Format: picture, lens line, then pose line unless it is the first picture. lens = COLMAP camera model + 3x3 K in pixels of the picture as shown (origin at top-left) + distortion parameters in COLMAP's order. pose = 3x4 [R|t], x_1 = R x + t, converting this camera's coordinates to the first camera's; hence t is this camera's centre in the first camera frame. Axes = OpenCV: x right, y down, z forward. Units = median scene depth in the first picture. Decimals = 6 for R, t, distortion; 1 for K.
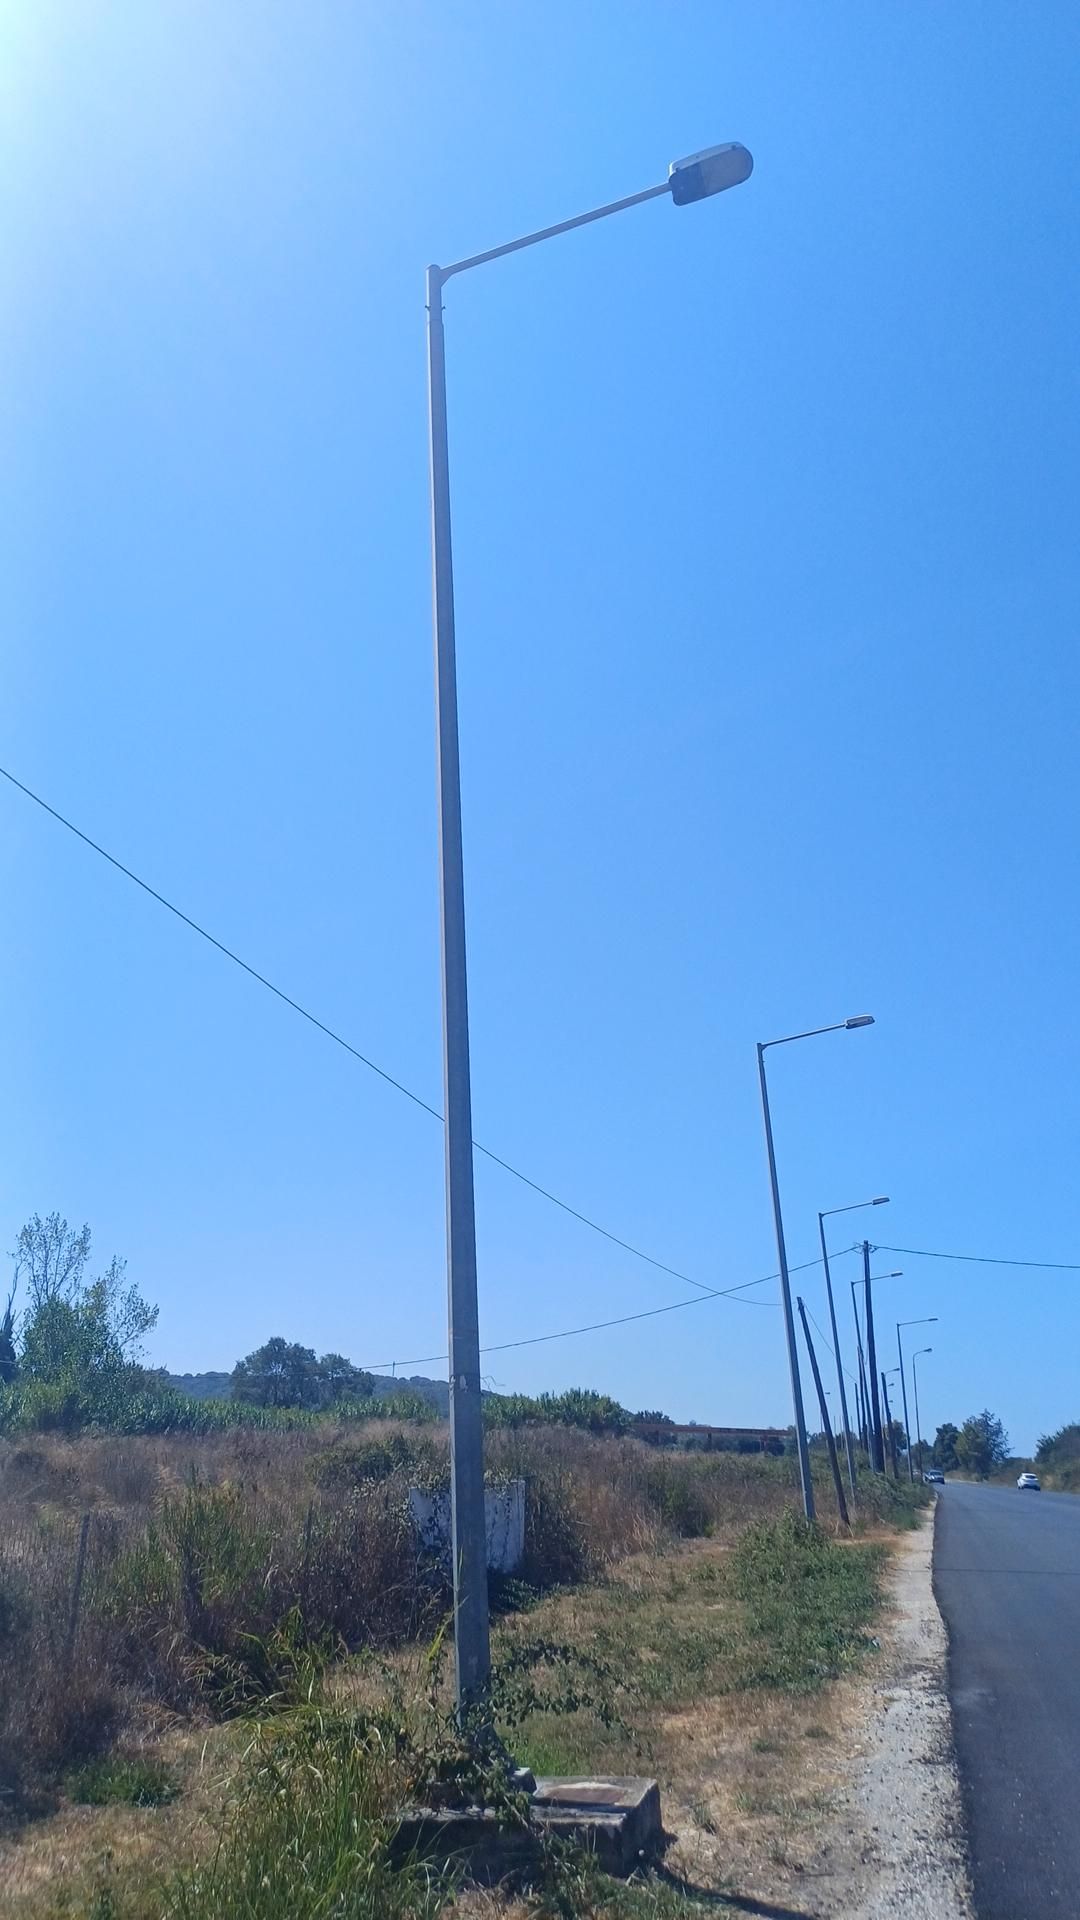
lens RADIAL K [[1407.8, 0, 530.4], [0, 1407.8, 909.4], [0, 0, 1]] dist [0.088619, -0.098495]
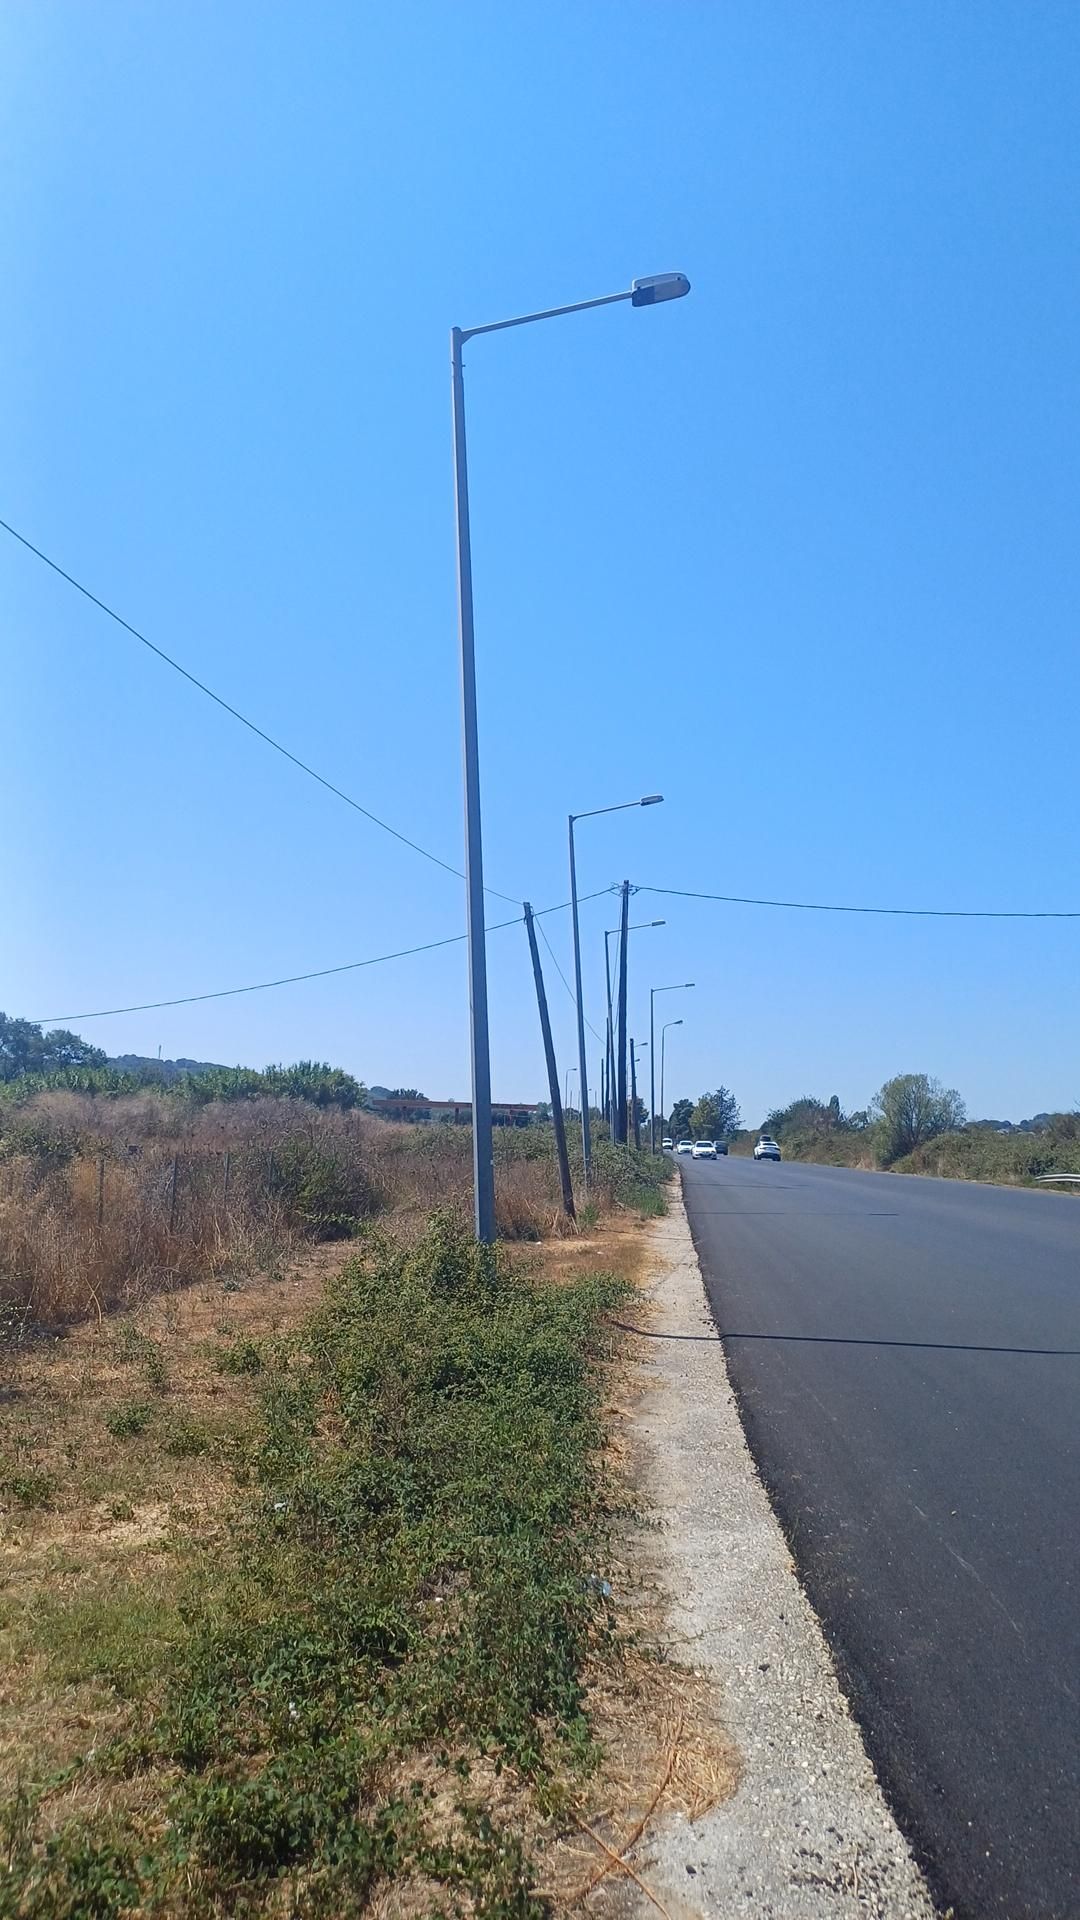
lens RADIAL K [[1407.8, 0, 530.4], [0, 1407.8, 909.4], [0, 0, 1]] dist [0.088619, -0.098495]
pose [[0.986825, 0.025620, 0.159749, 0.029393], [-0.058574, 0.976977, 0.205148, 0.048390], [-0.150816, -0.211802, 0.965606, 0.123603]]
